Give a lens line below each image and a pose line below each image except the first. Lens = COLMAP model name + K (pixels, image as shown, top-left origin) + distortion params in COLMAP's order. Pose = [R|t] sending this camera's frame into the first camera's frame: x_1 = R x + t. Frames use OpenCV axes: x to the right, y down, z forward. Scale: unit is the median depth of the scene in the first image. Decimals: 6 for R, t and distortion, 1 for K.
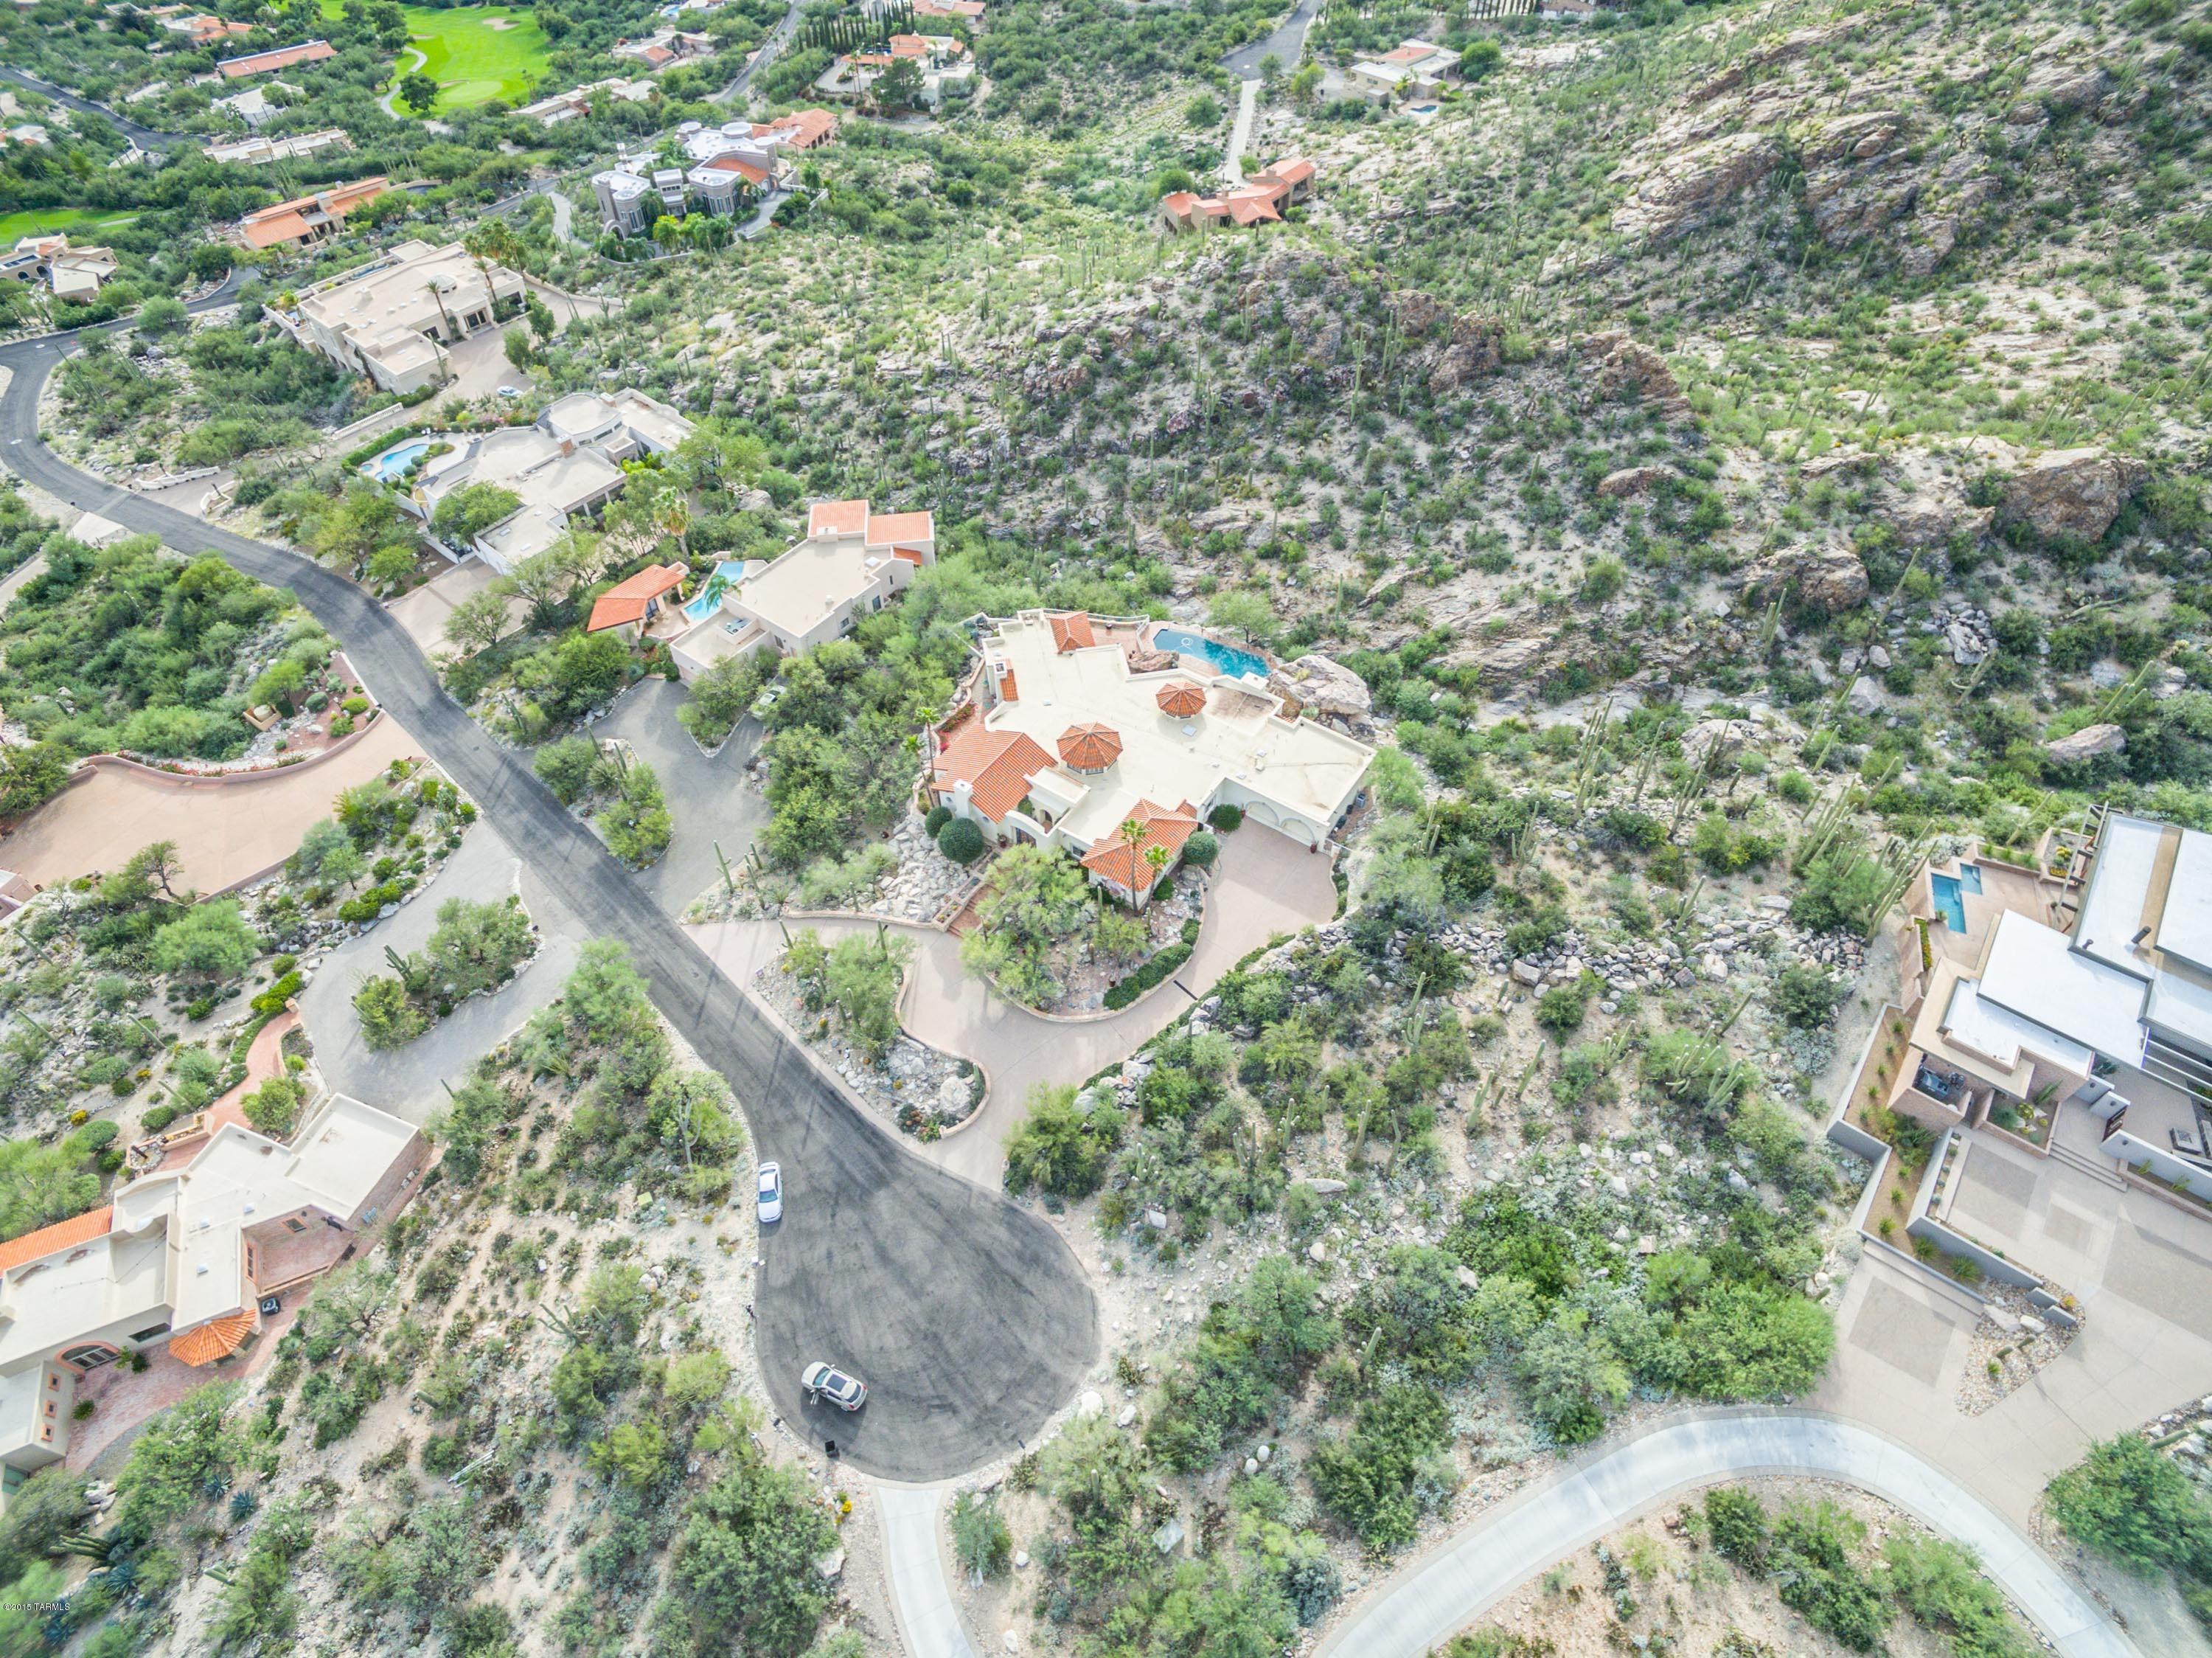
lens RADIAL K [[1292.8, 0, 1108.2], [0, 1292.8, 826.1], [0, 0, 1]] dist [-0.116800, 0.083699]
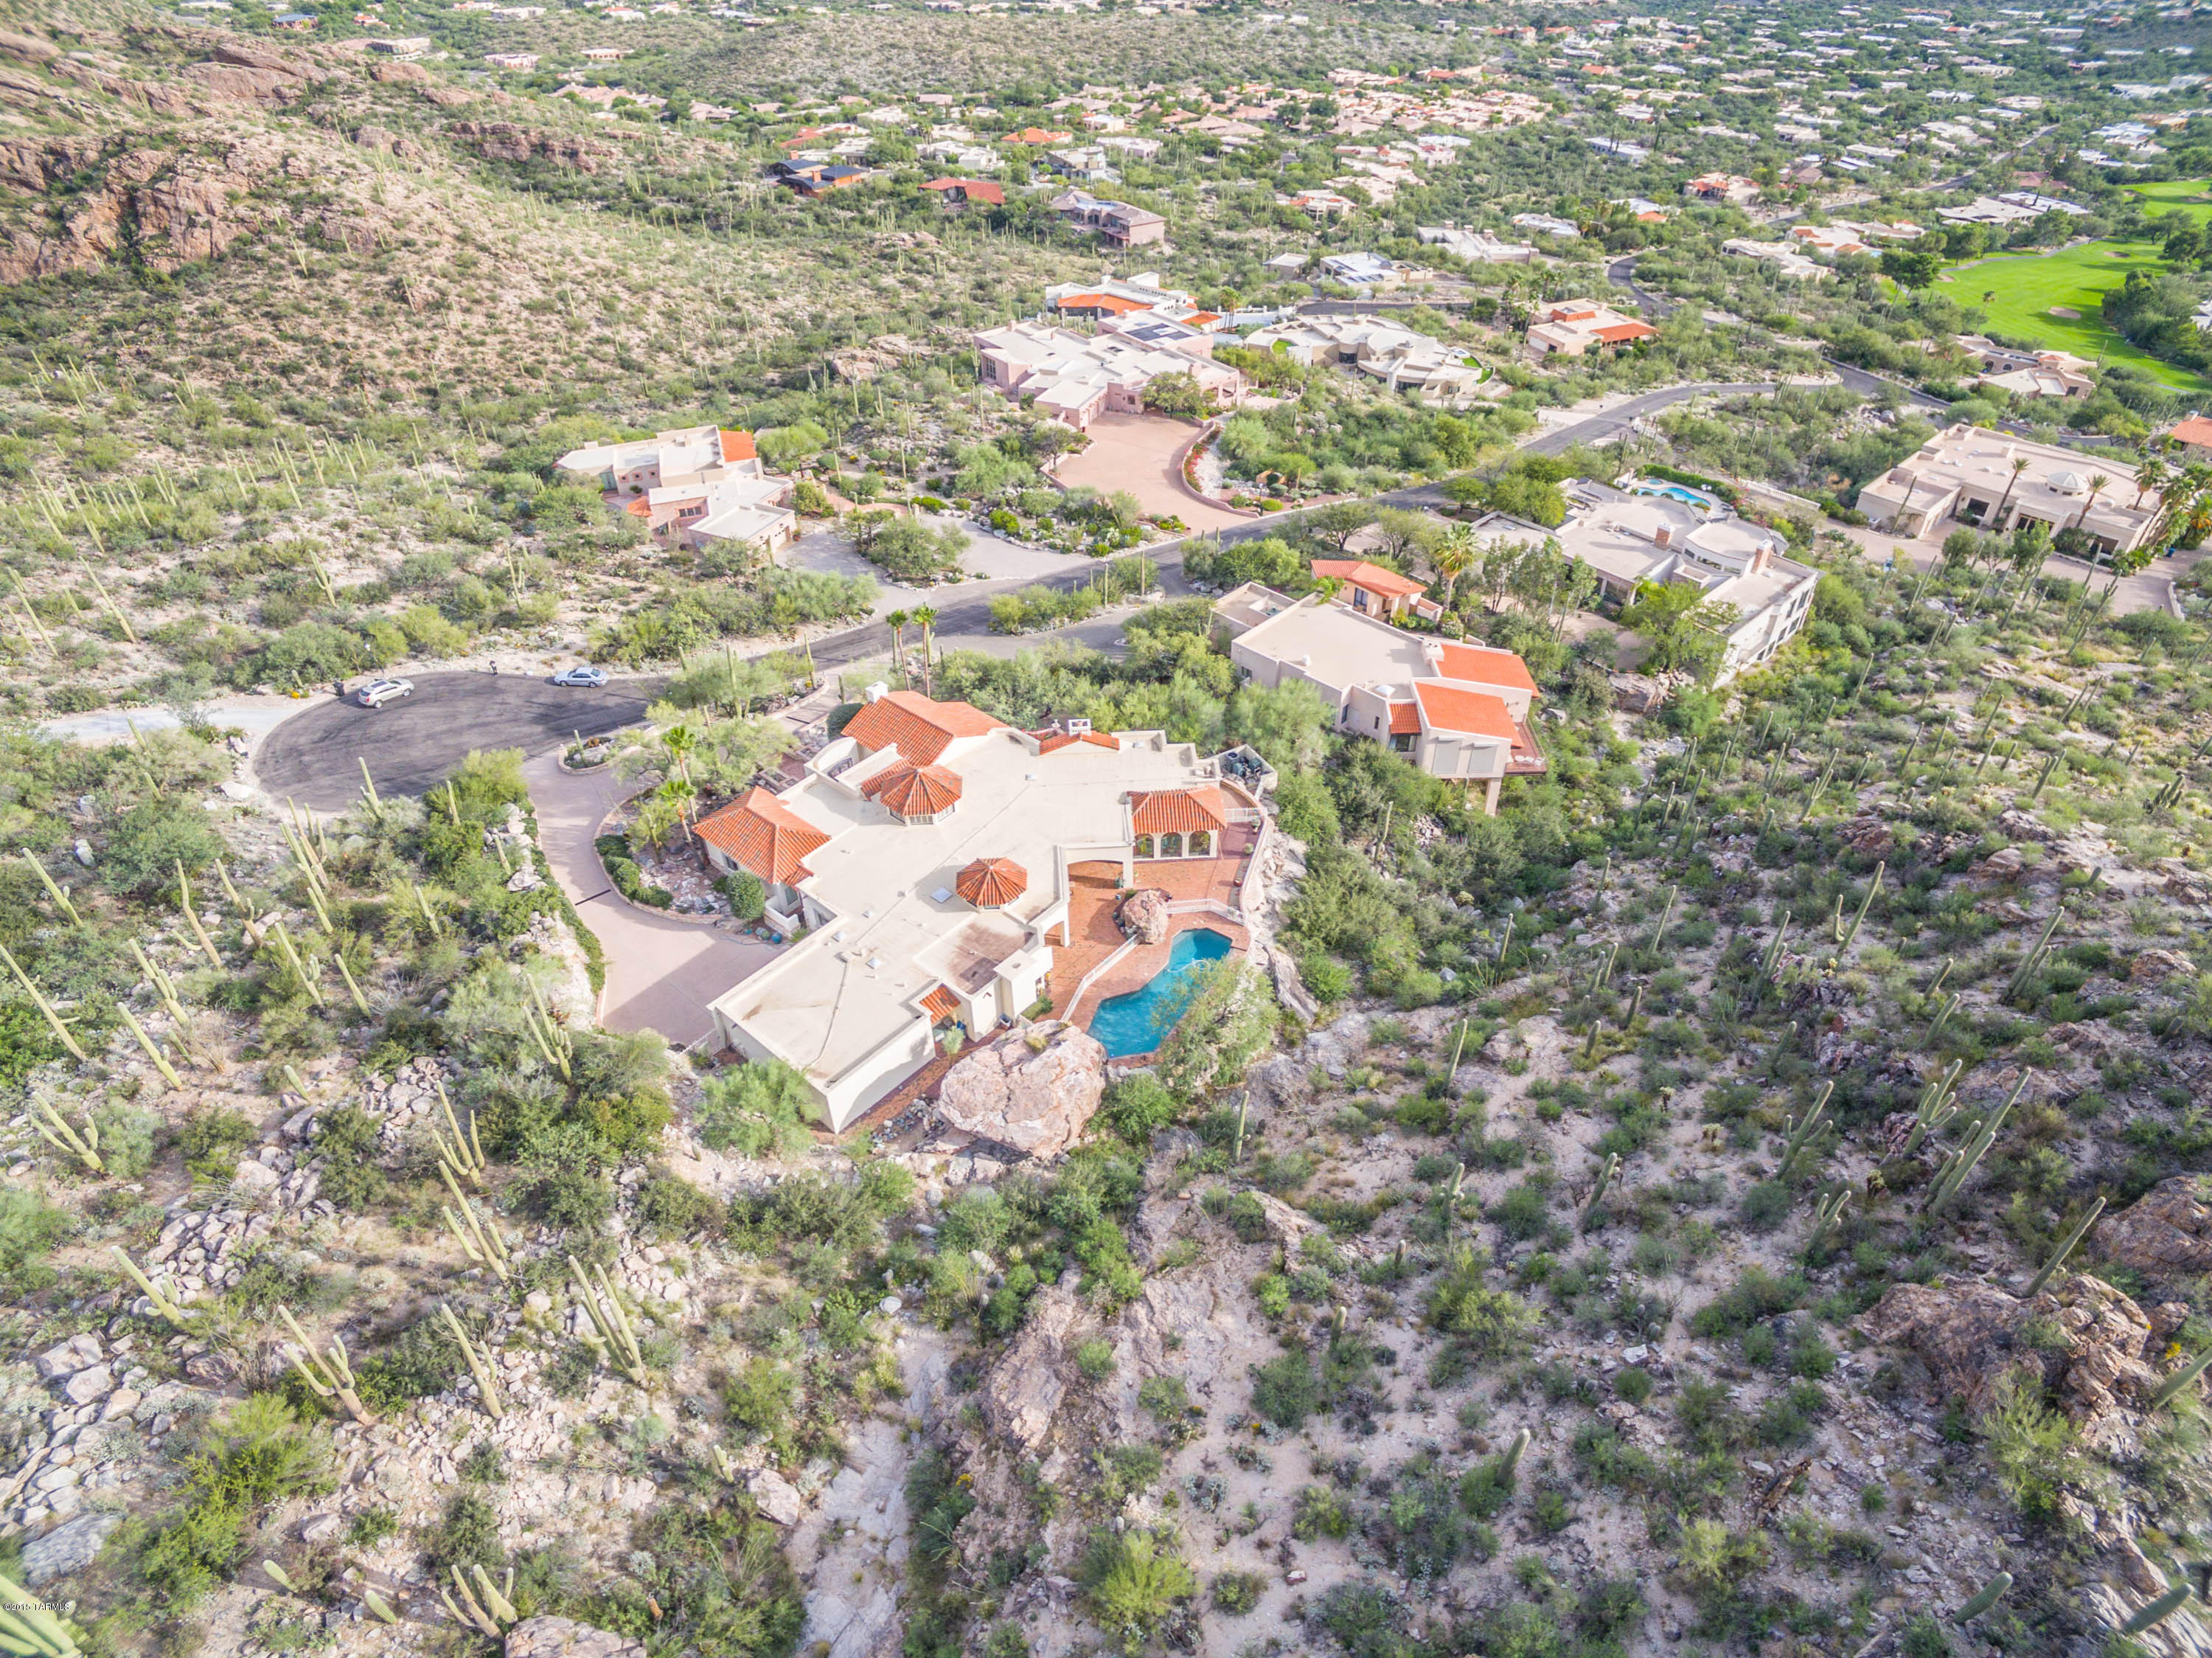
lens RADIAL K [[1292.8, 0, 1108.2], [0, 1292.8, 826.1], [0, 0, 1]] dist [-0.116800, 0.083699]
pose [[-0.117302, 0.625059, -0.771713, 0.541815], [-0.742966, 0.460396, 0.485836, -0.475282], [0.658970, 0.630346, 0.410393, 0.713326]]
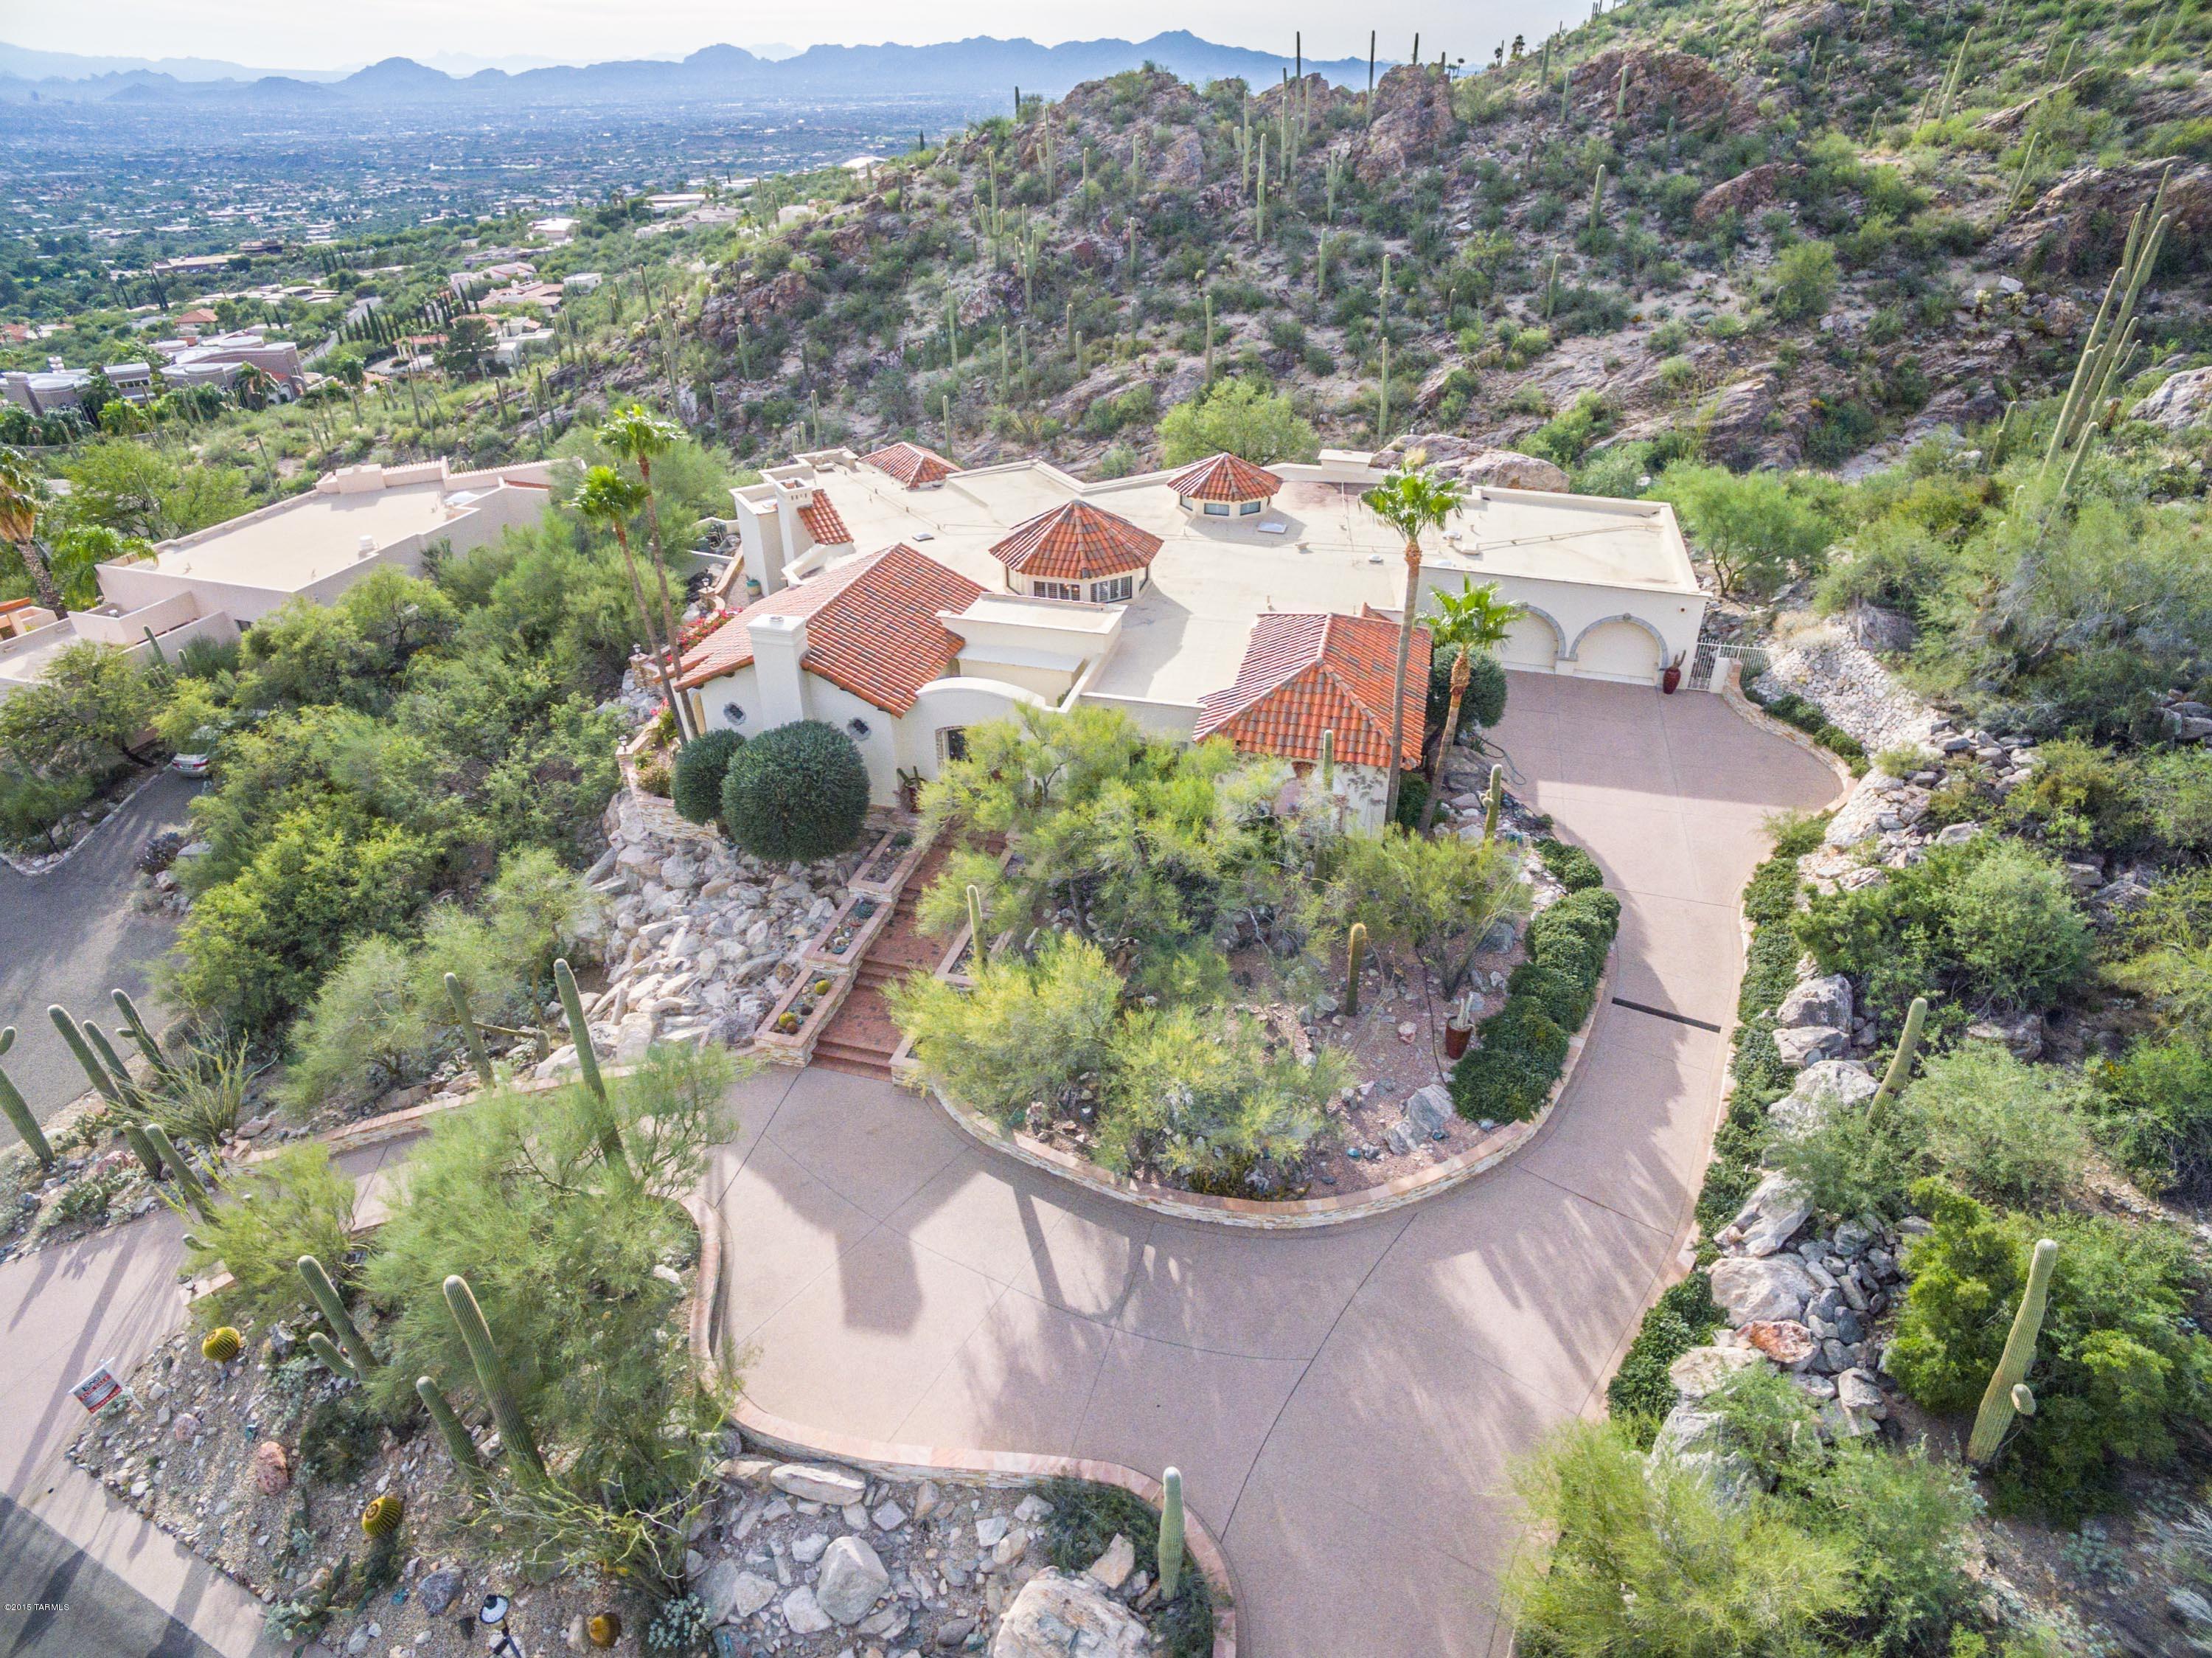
lens RADIAL K [[1292.8, 0, 1108.2], [0, 1292.8, 826.1], [0, 0, 1]] dist [-0.116800, 0.083699]
pose [[0.946246, -0.177814, 0.270186, -0.115249], [0.249372, 0.933049, -0.259296, 0.109140], [-0.205990, 0.312734, 0.927235, 0.616549]]
